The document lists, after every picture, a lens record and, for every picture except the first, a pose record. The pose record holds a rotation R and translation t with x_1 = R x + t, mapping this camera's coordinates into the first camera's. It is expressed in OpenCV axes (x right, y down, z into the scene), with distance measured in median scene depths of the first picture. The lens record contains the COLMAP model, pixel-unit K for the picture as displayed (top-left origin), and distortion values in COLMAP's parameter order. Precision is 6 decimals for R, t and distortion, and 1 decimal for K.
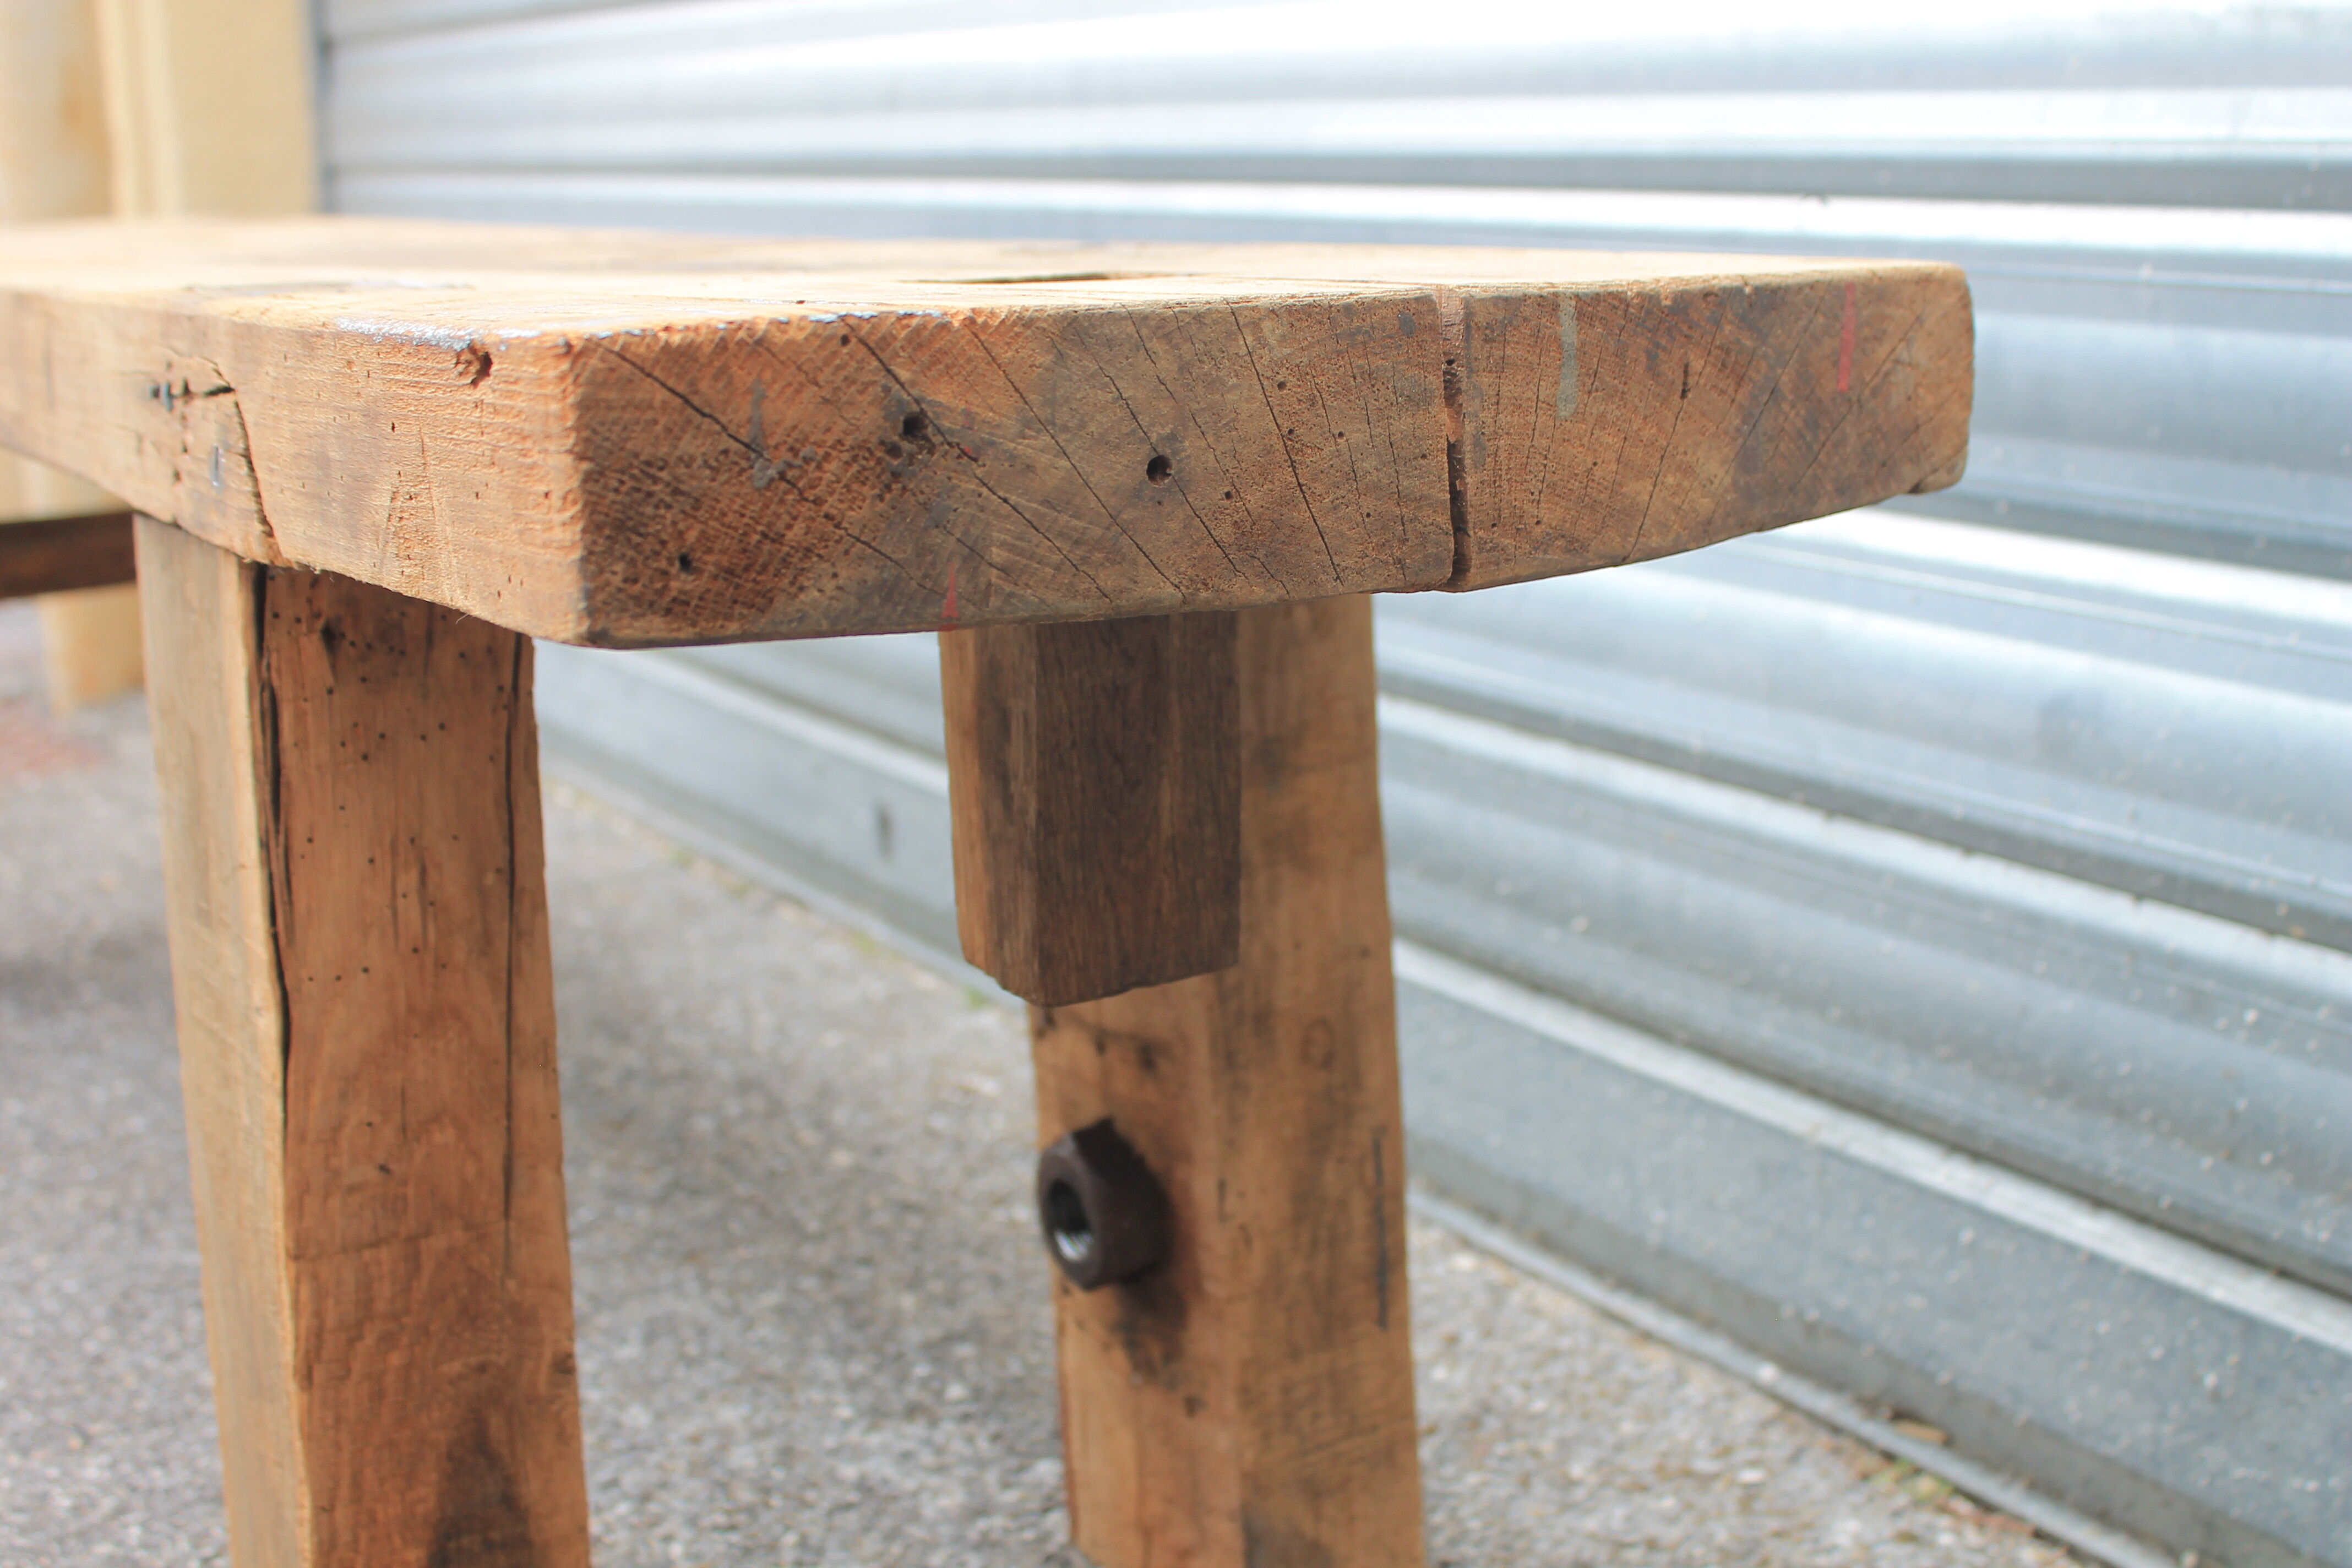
lens RADIAL K [[2818.8, 0, 1181.2], [0, 2818.8, 777.2], [0, 0, 1]] dist [-0.030193, 0.000000]
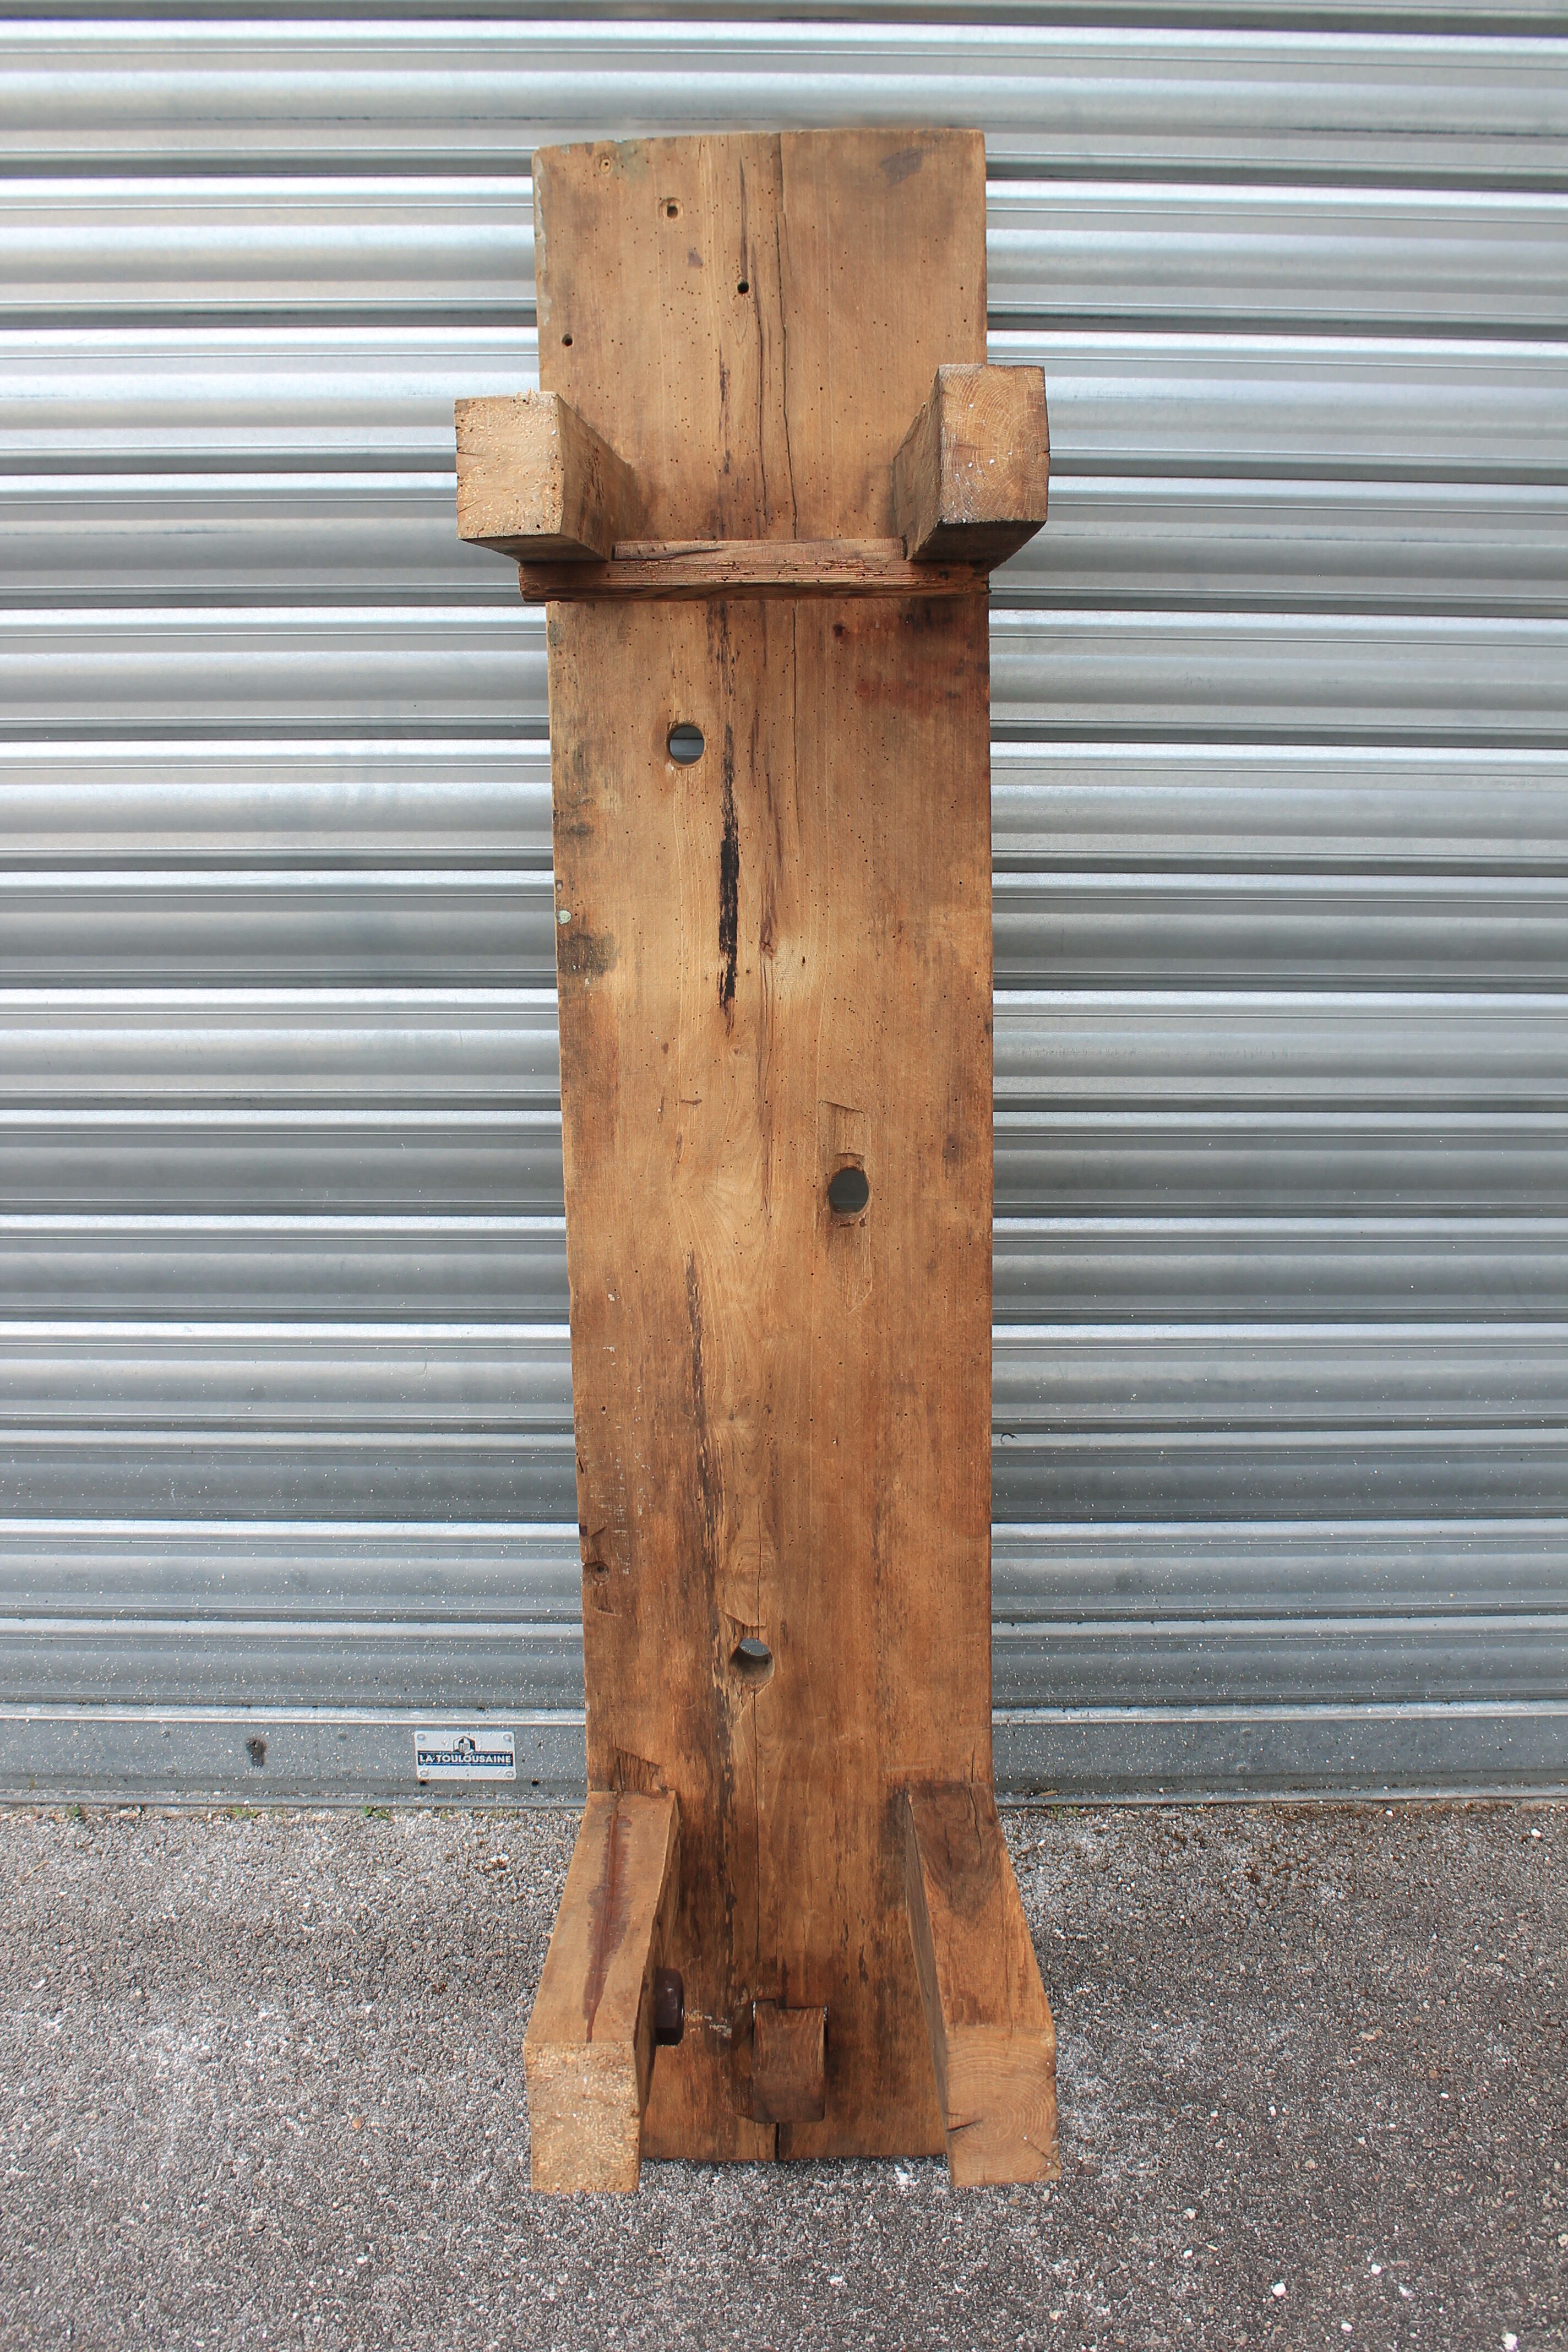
lens RADIAL K [[2261.6, 0, 760.4], [0, 2261.6, 1186.3], [0, 0, 1]] dist [-0.064070, 0.000000]
pose [[0.526562, -0.348113, 0.775596, -2.105136], [0.174580, 0.937154, 0.302100, -1.577465], [-0.832018, -0.023671, 0.554243, -0.005445]]
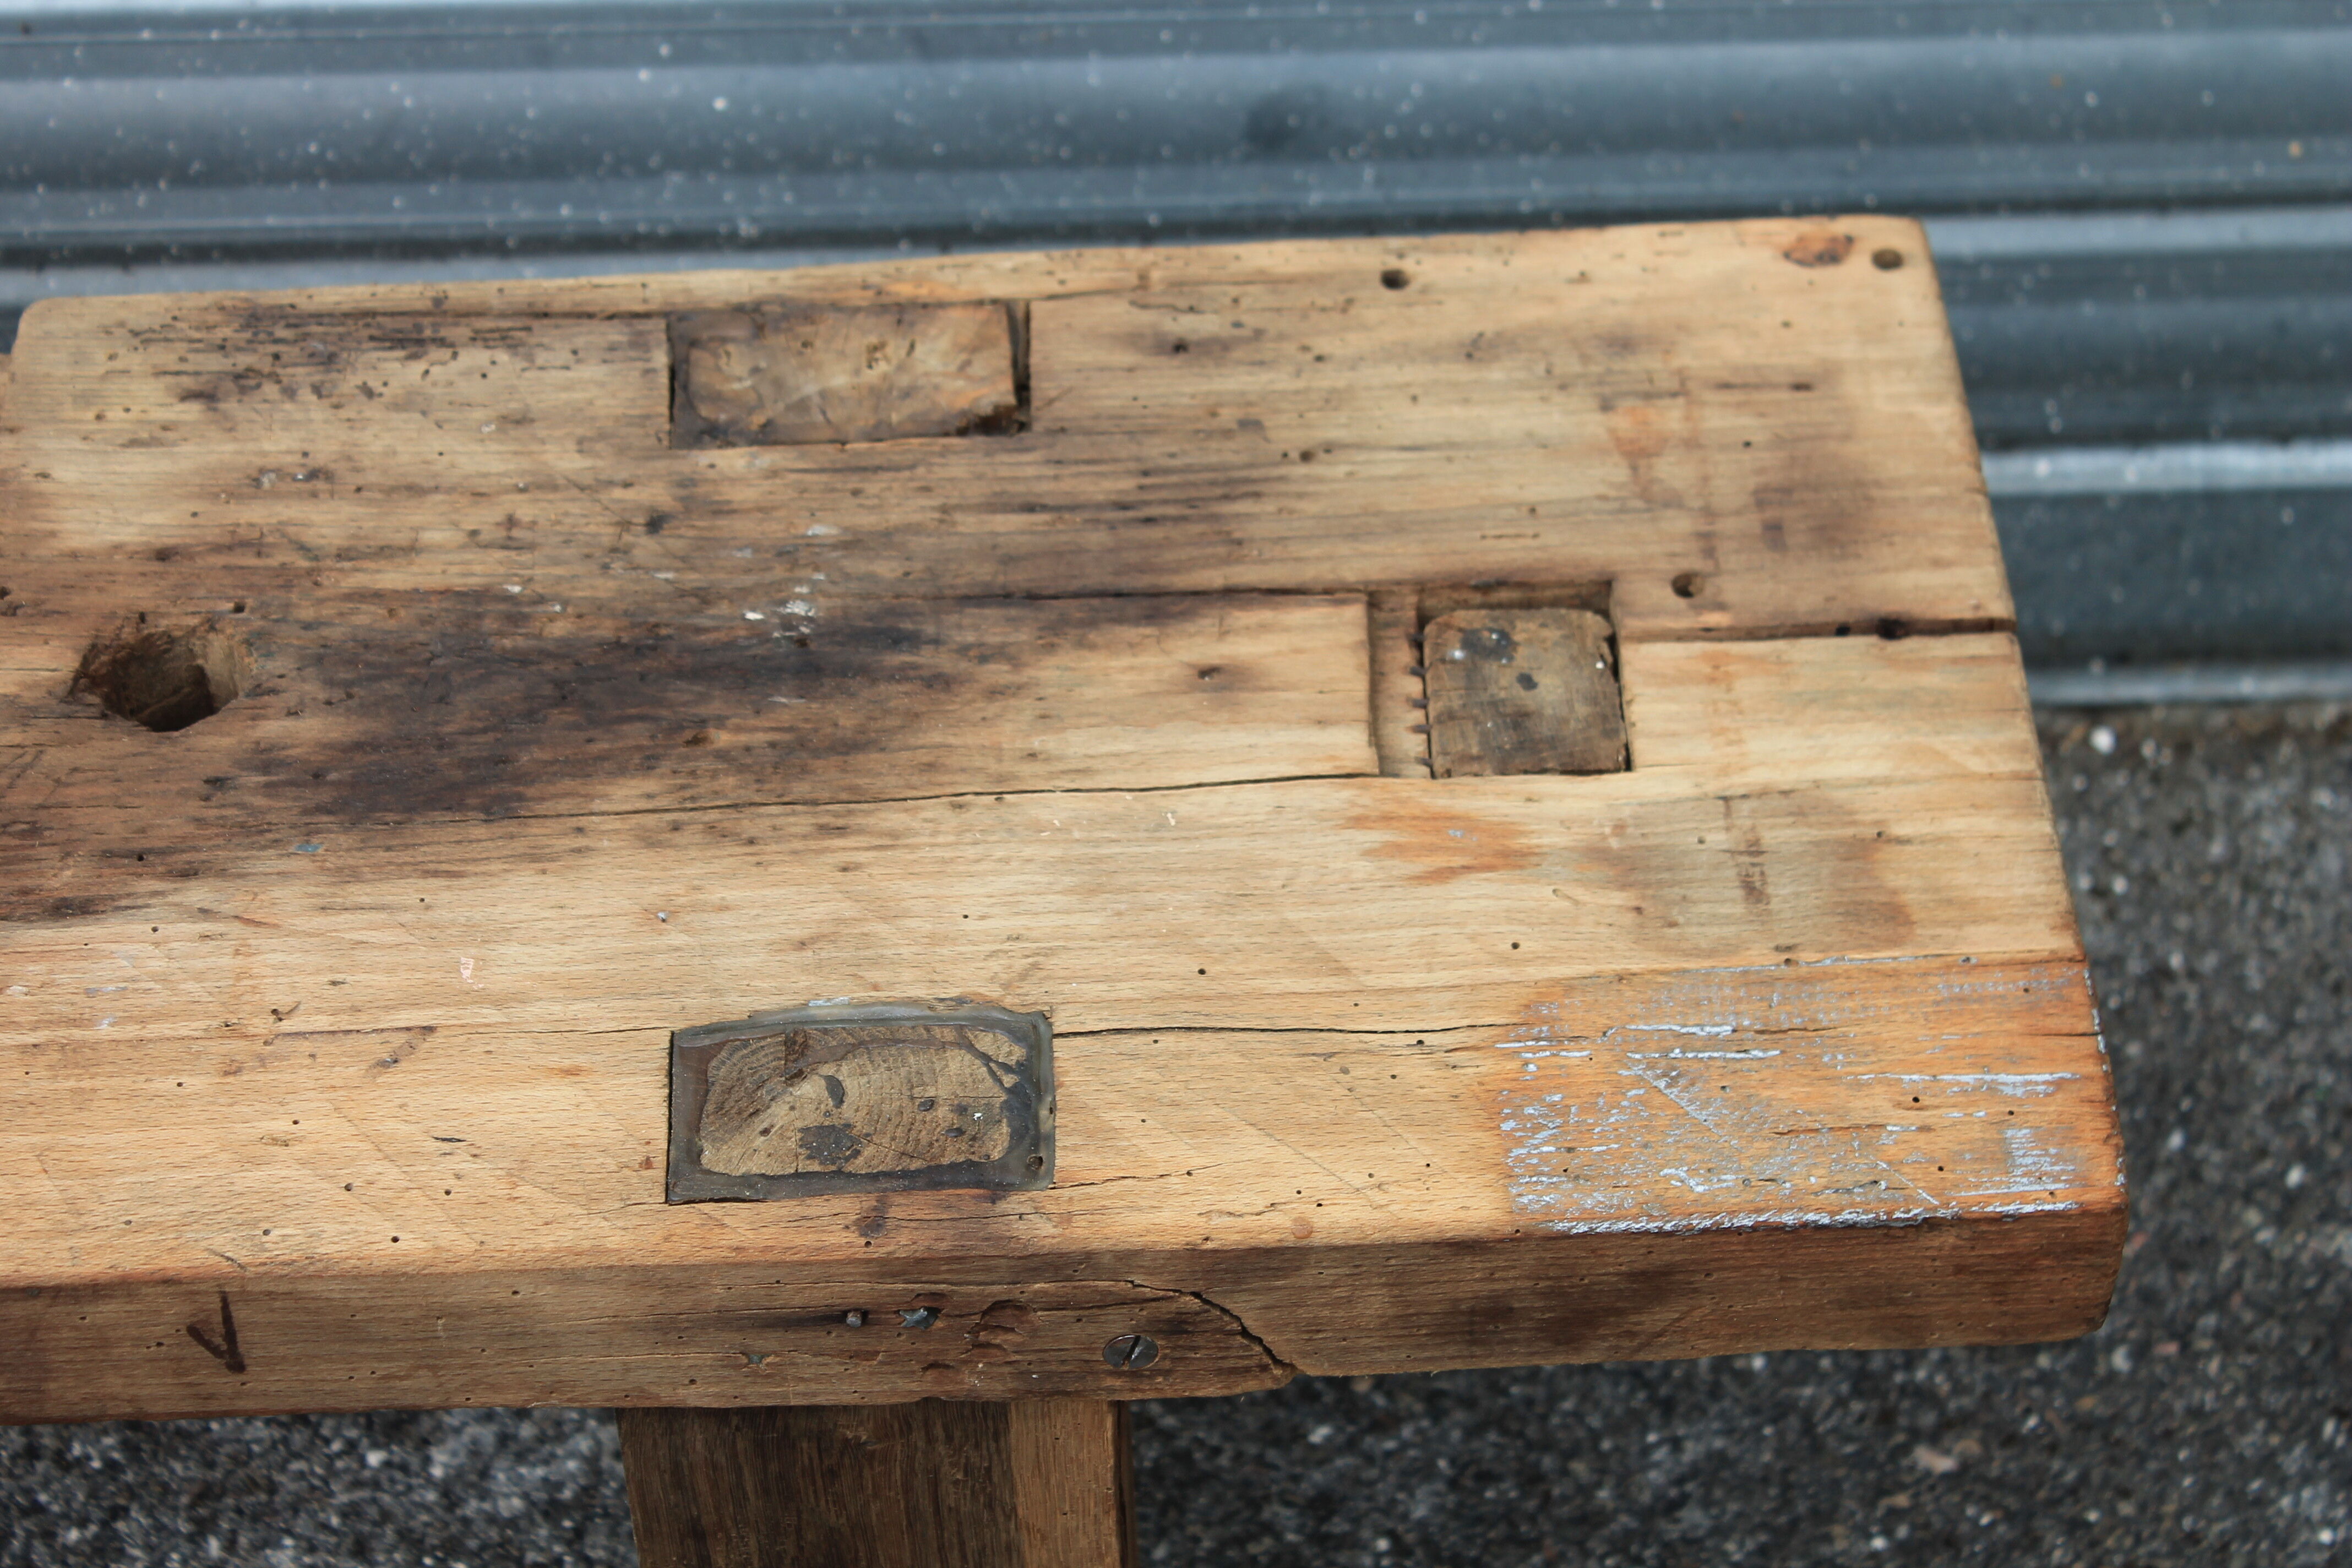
lens RADIAL K [[5210.5, 0, 1199.9], [0, 5210.5, 729.3], [0, 0, 1]] dist [0.078663, 0.000000]
pose [[0.507601, -0.623253, 0.594893, -1.182662], [0.186829, 0.753650, 0.630164, -1.313208], [-0.841092, -0.208729, 0.498995, 0.094173]]
